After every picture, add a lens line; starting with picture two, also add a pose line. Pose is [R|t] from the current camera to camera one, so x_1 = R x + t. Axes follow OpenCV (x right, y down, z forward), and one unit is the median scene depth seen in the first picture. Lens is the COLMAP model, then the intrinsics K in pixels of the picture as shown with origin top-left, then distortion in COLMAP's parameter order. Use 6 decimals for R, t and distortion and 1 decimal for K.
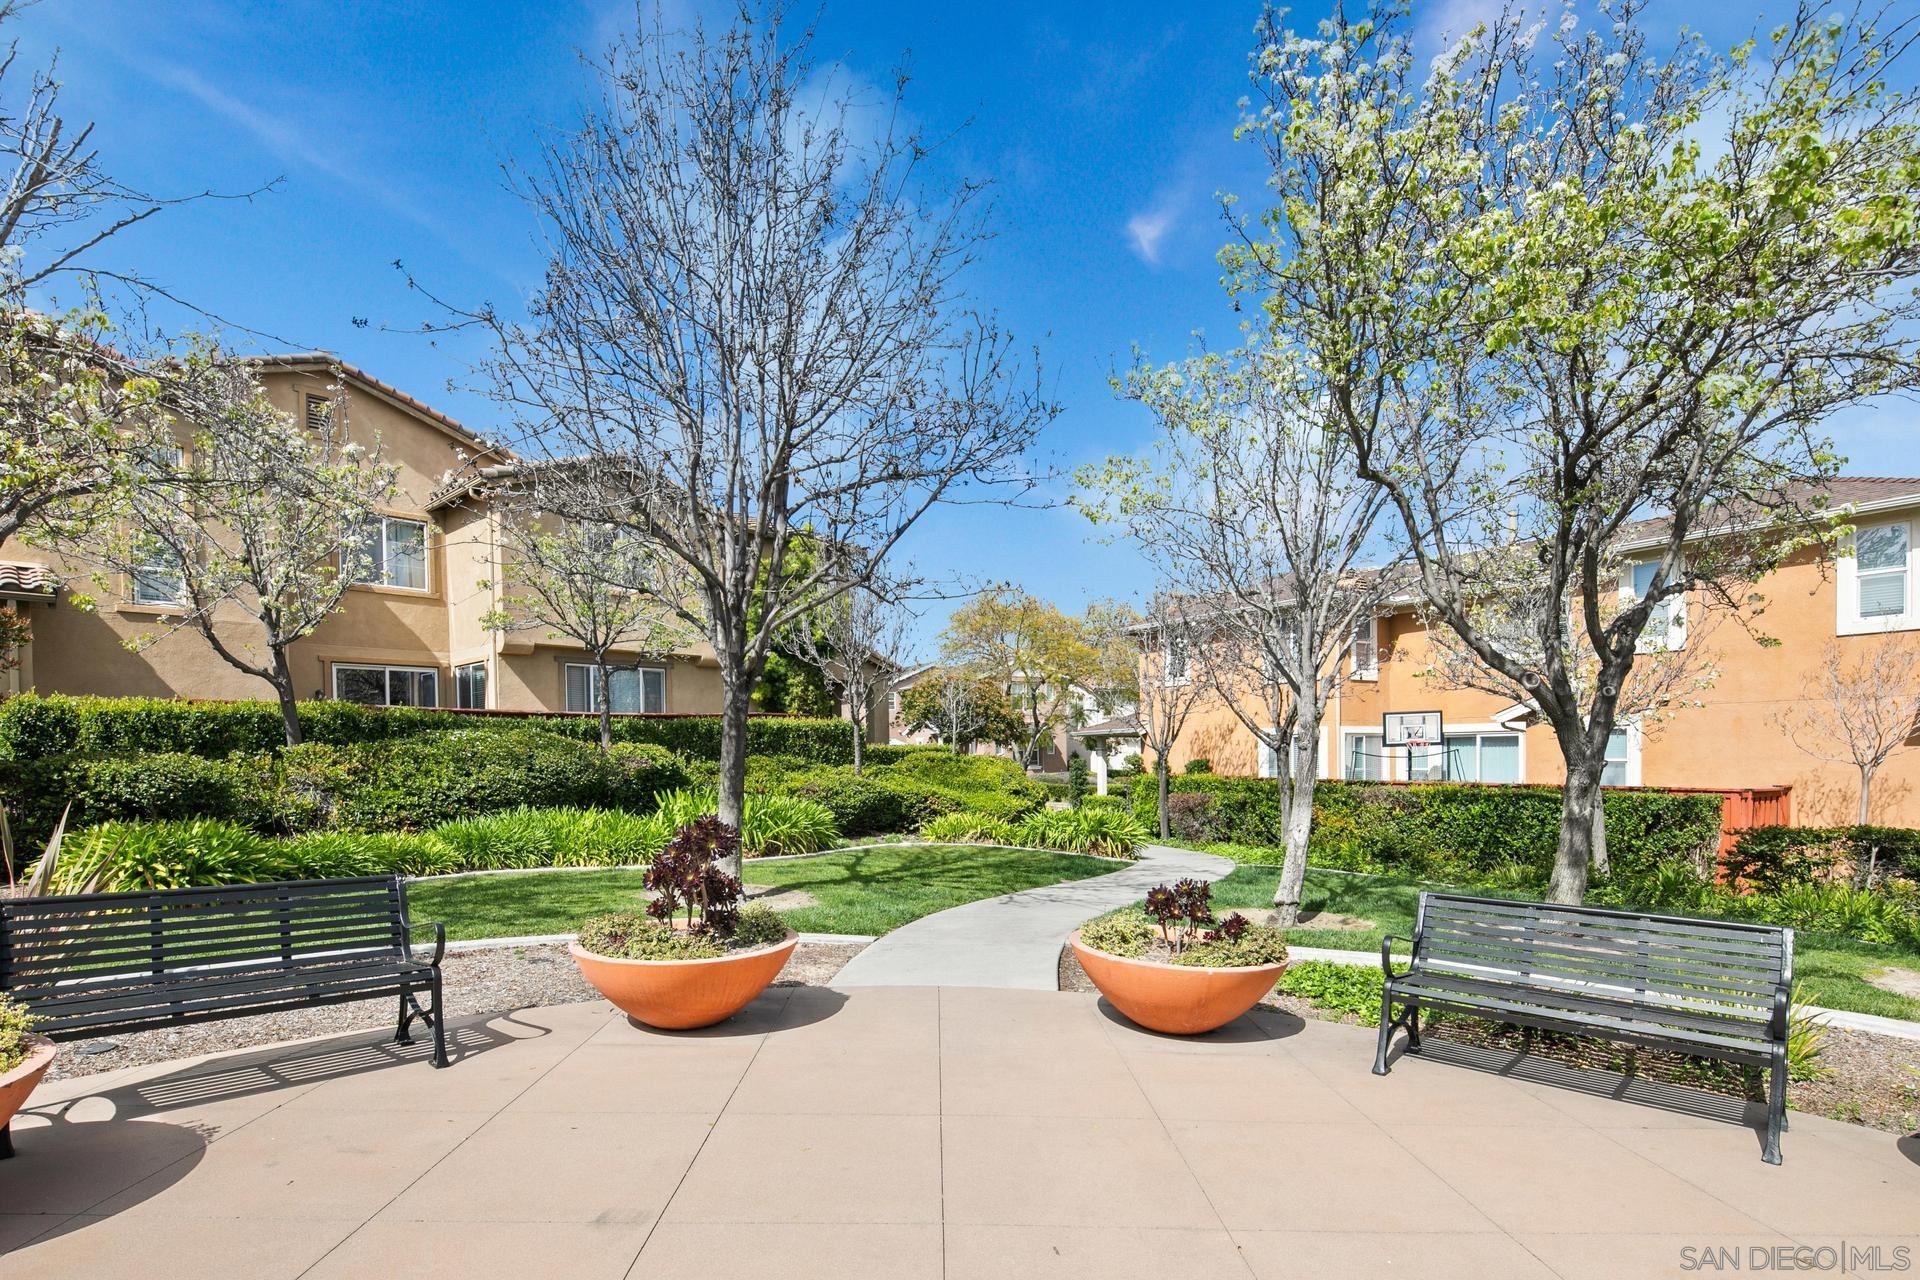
lens RADIAL K [[940.0, 0, 960.0], [0, 940.0, 640.0], [0, 0, 1]] dist [0.014099, 0.000170]
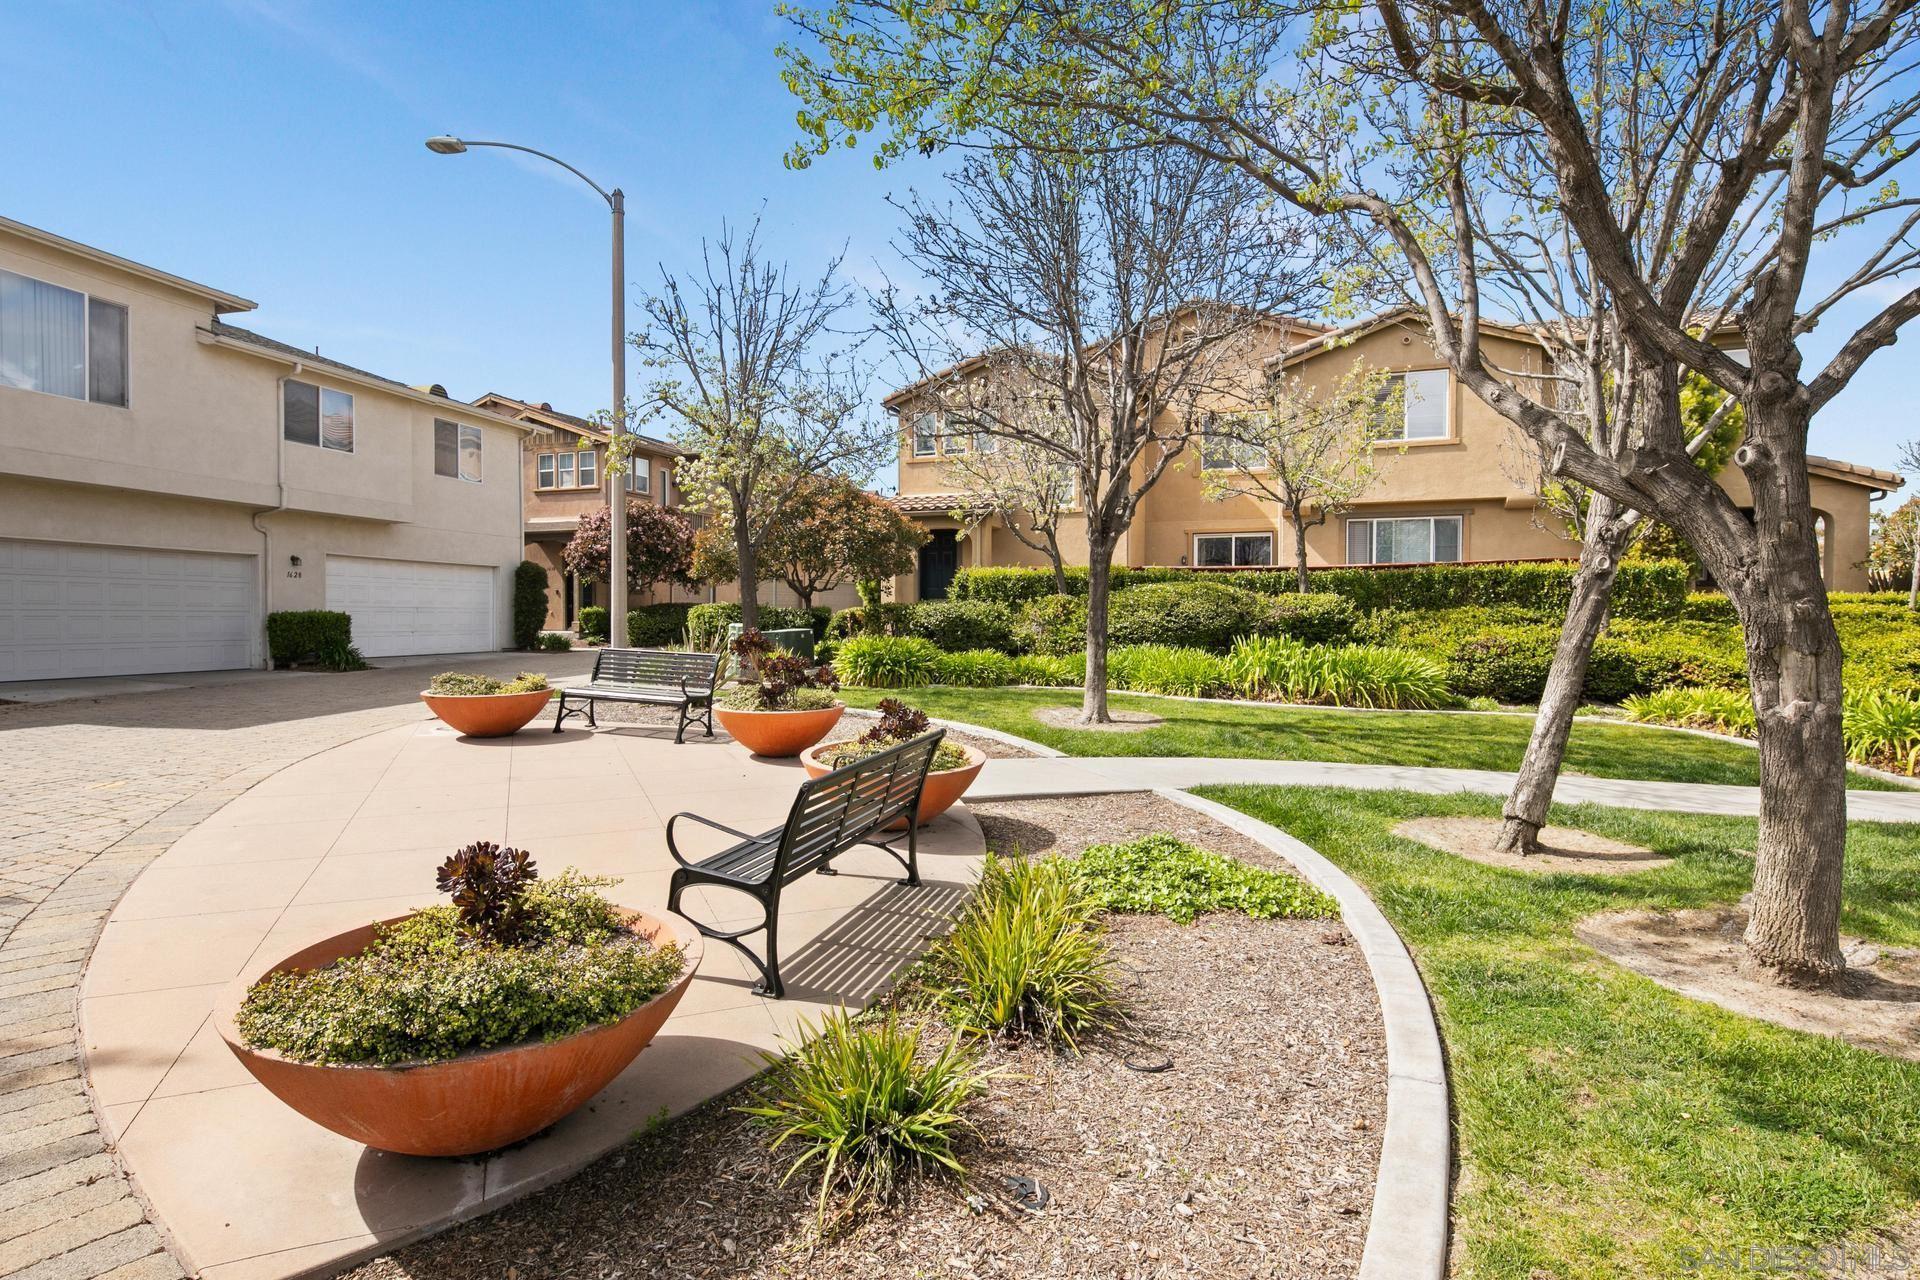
lens RADIAL K [[940.0, 0, 960.0], [0, 940.0, 640.0], [0, 0, 1]] dist [0.014099, 0.000170]
pose [[0.382214, 0.036711, -0.923344, 0.452452], [0.105834, 0.990896, 0.083207, 0.029965], [0.917993, -0.129524, 0.374849, 0.222421]]
